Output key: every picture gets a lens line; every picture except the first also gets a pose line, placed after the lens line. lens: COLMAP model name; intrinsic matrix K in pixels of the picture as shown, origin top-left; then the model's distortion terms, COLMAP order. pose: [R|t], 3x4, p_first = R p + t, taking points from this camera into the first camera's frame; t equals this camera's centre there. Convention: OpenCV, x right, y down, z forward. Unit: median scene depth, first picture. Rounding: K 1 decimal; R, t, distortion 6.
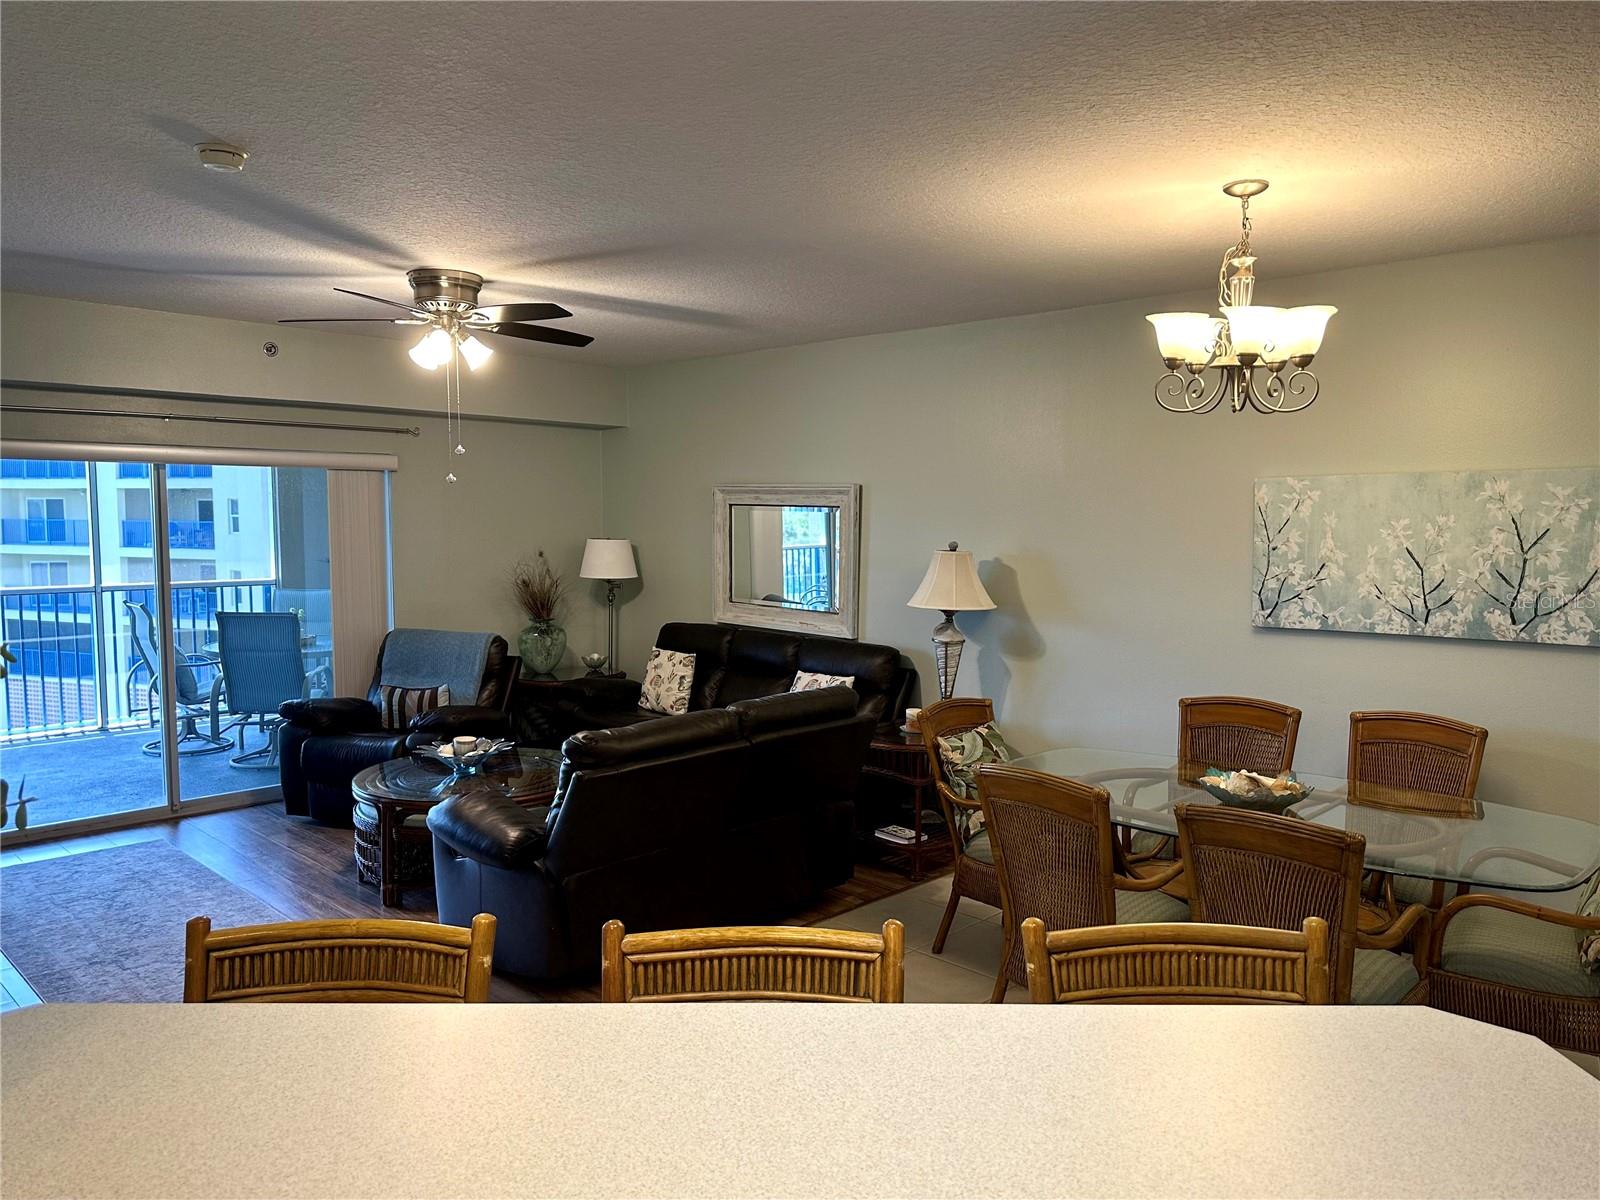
lens RADIAL K [[1137.3, 0, 809.9], [0, 1137.3, 609.3], [0, 0, 1]] dist [0.096840, -0.139636]
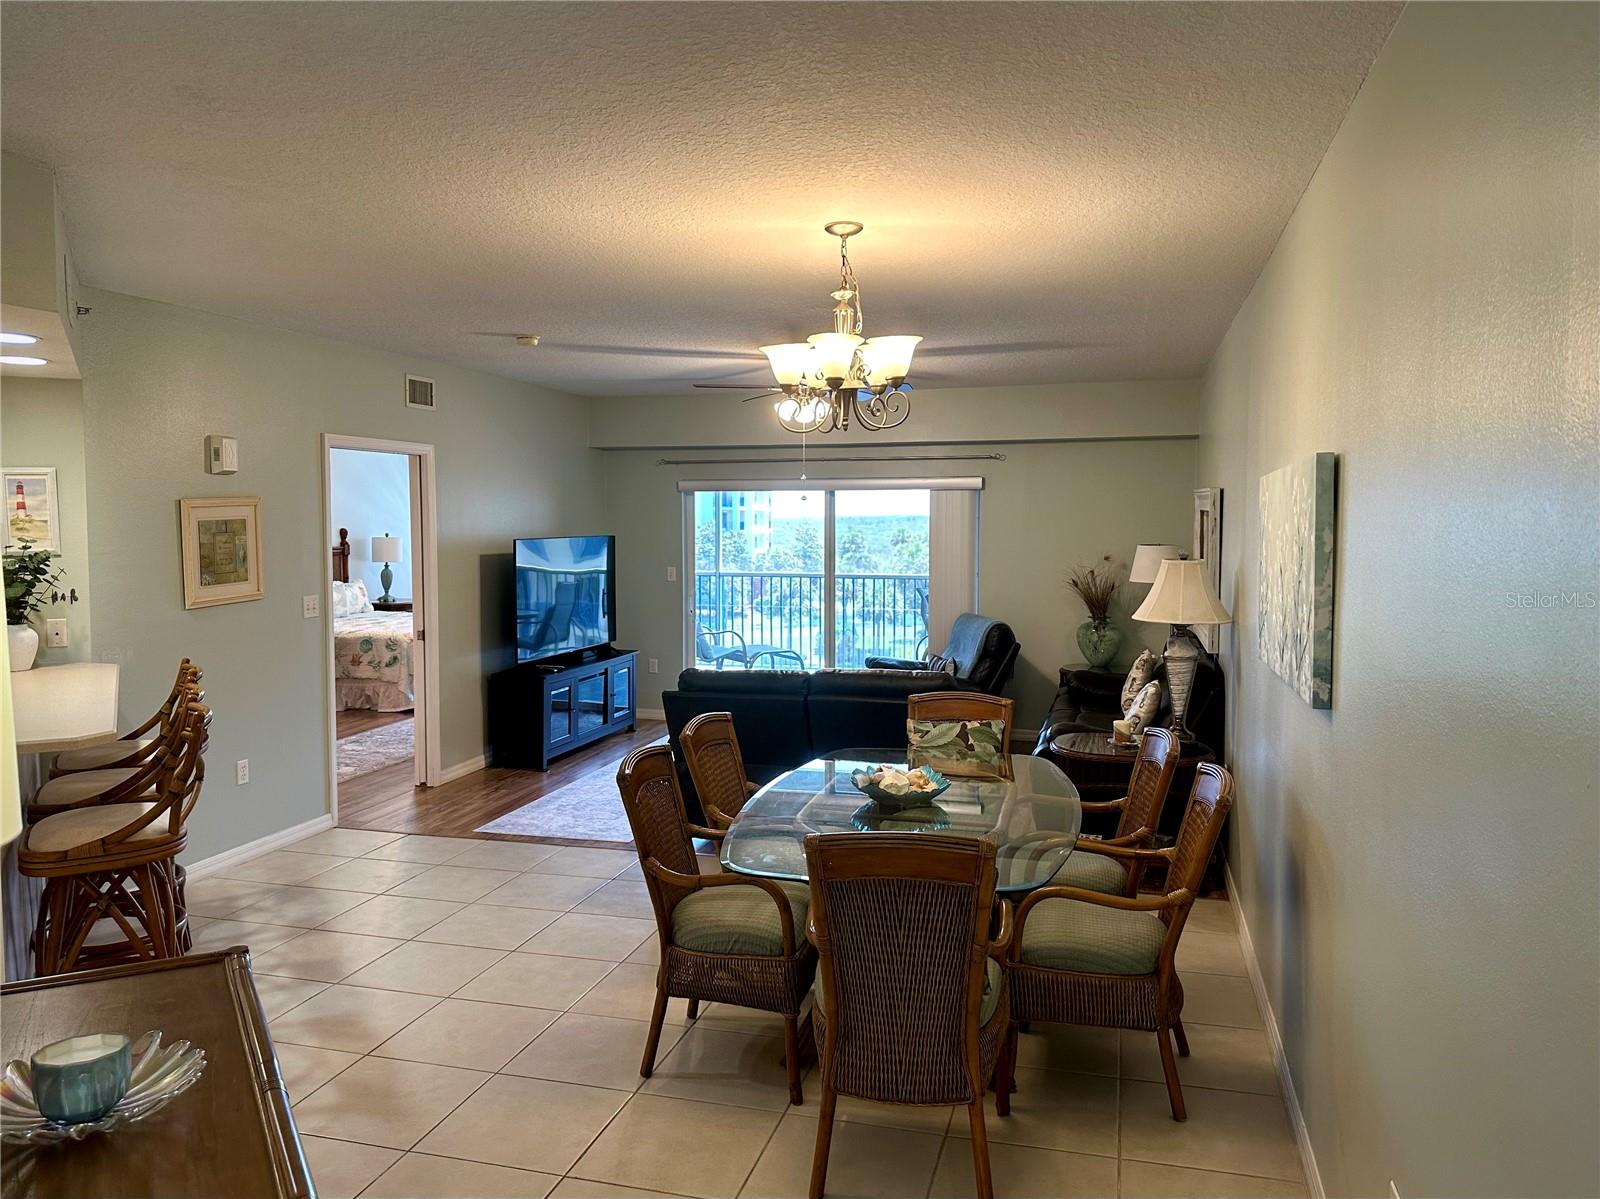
lens RADIAL K [[1147.4, 0, 791.3], [0, 1147.4, 597.0], [0, 0, 1]] dist [0.151894, -0.227872]
pose [[0.468231, 0.053670, -0.881975, 0.748118], [-0.069908, 0.997275, 0.023572, -0.019593], [0.880836, 0.050620, 0.470707, 0.256282]]
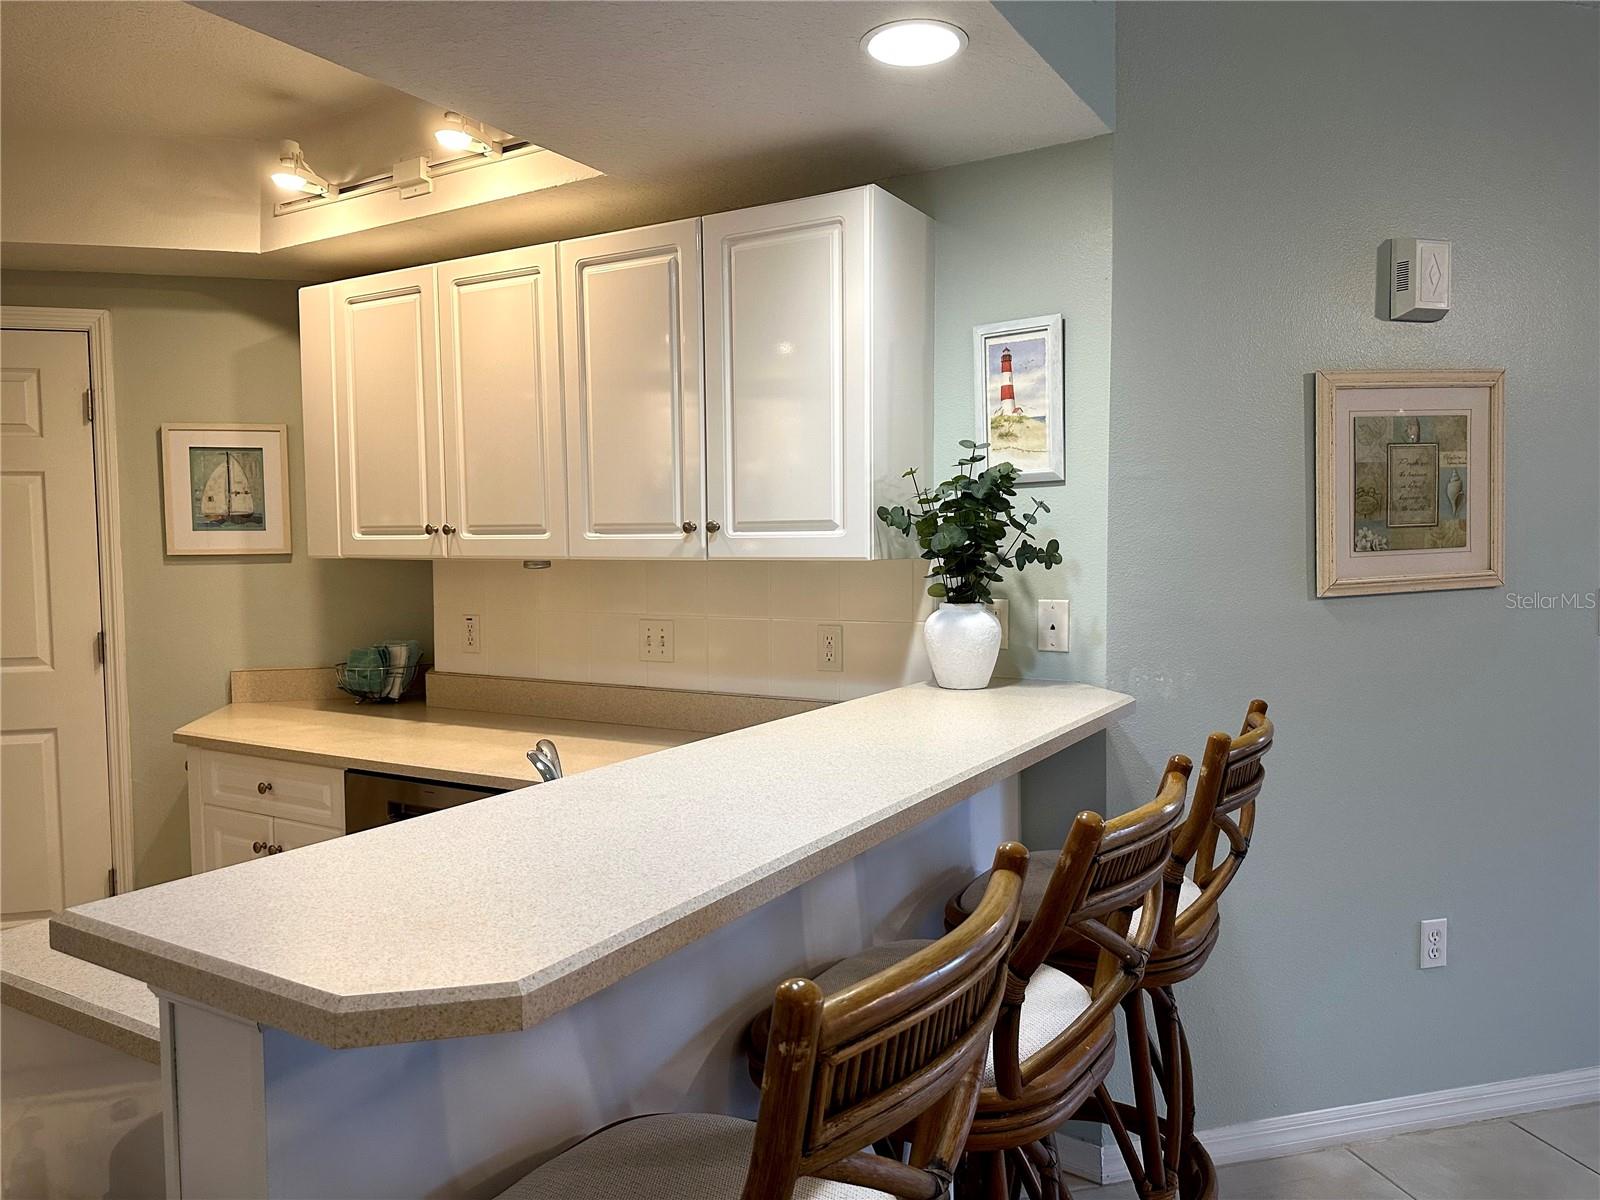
lens RADIAL K [[1137.3, 0, 809.9], [0, 1137.3, 609.3], [0, 0, 1]] dist [0.096840, -0.139636]
pose [[-0.528241, 0.048201, -0.847725, 0.222773], [-0.063687, 0.993326, 0.096165, 0.017359], [0.846703, 0.104788, -0.521645, 0.335757]]
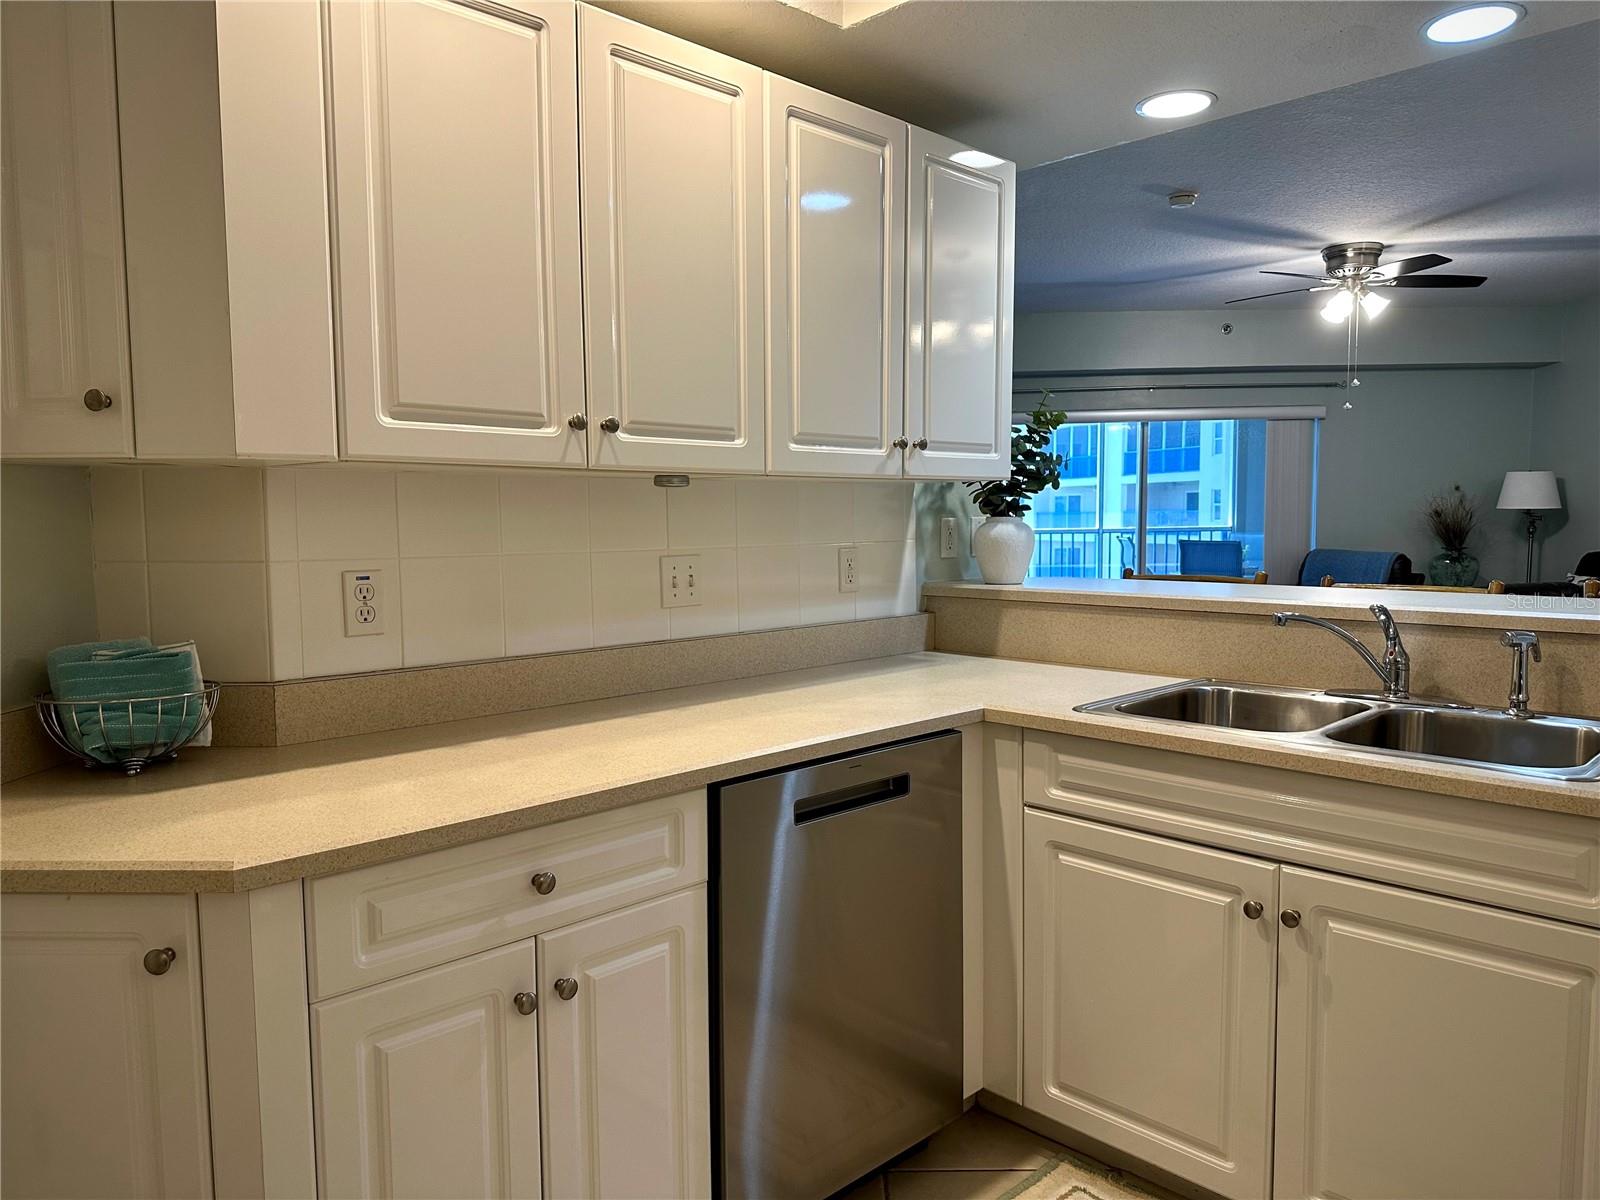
lens RADIAL K [[1137.3, 0, 809.9], [0, 1137.3, 609.3], [0, 0, 1]] dist [0.096840, -0.139636]
pose [[0.694741, 0.048699, -0.717610, 0.159499], [-0.045294, 0.998687, 0.023923, 0.083456], [0.717833, 0.015883, 0.696035, -0.246425]]
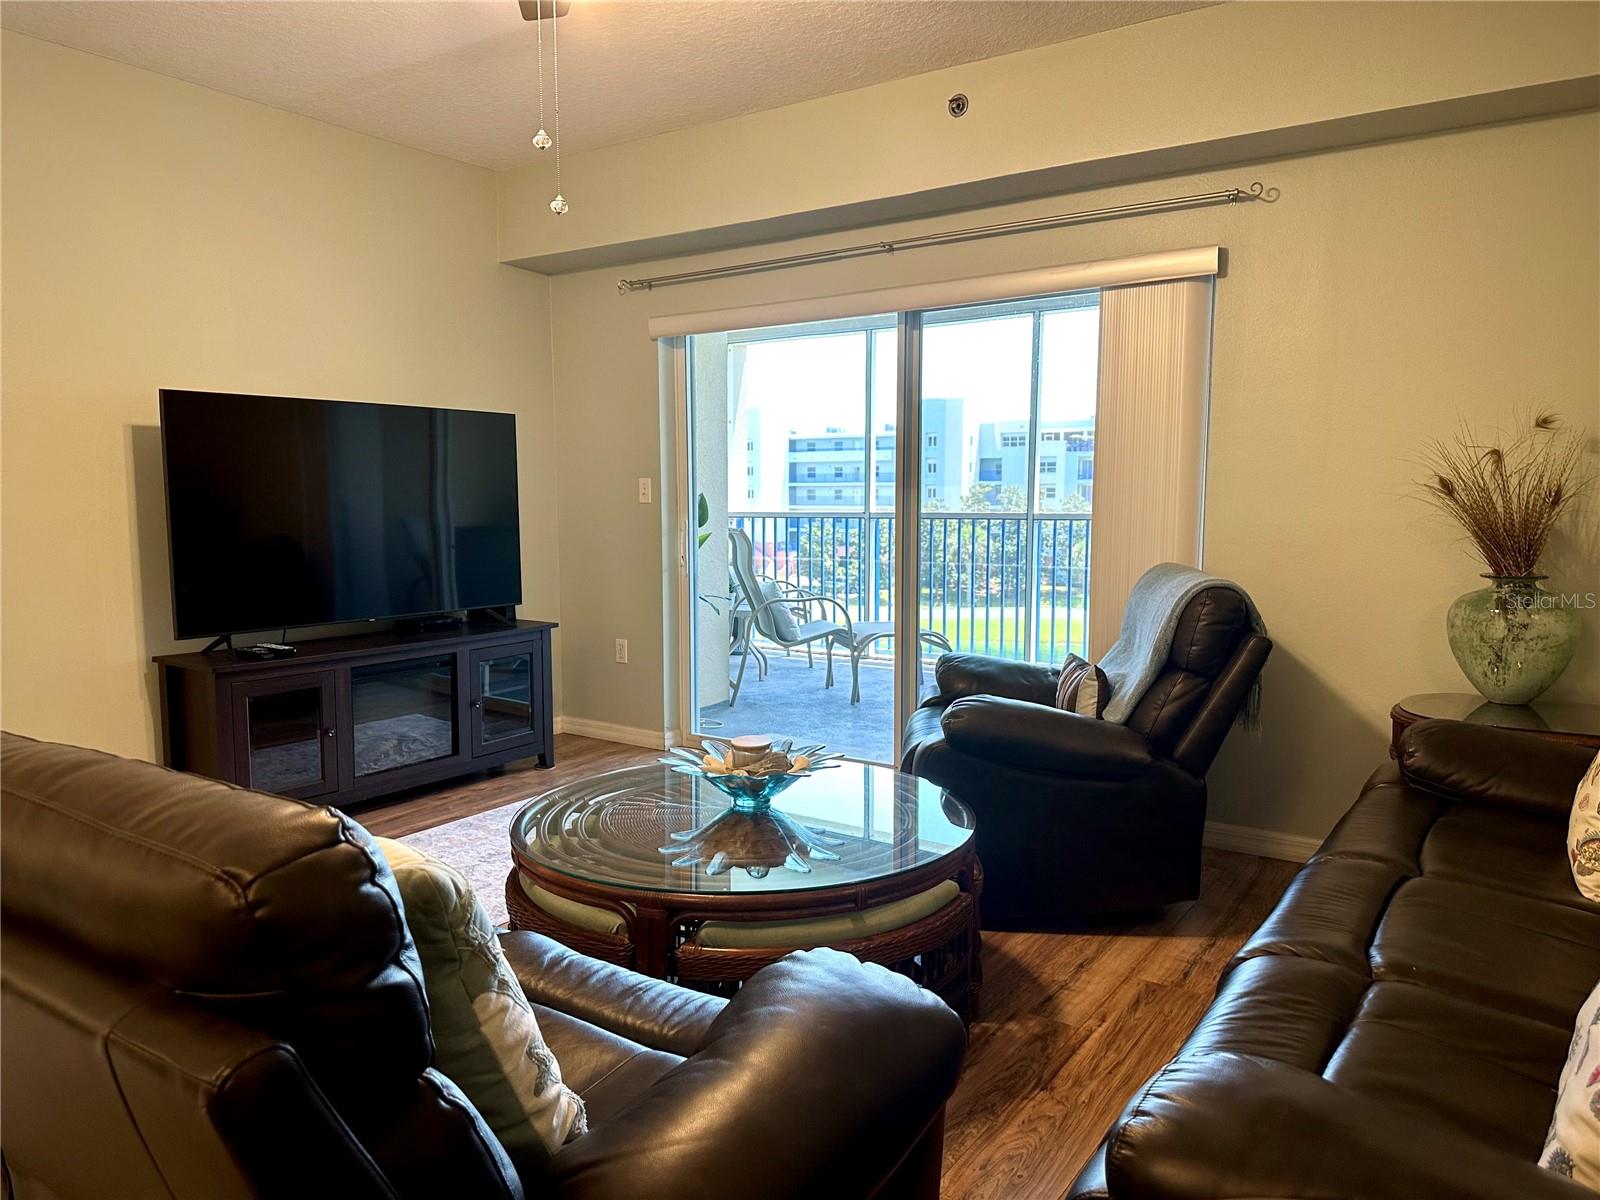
lens RADIAL K [[1115.8, 0, 790.8], [0, 1115.8, 606.7], [0, 0, 1]] dist [0.088972, -0.127198]
pose [[0.161548, 0.090143, -0.982739, 0.162873], [-0.078713, 0.993824, 0.078221, 0.010268], [0.983721, 0.064718, 0.167645, 0.816758]]
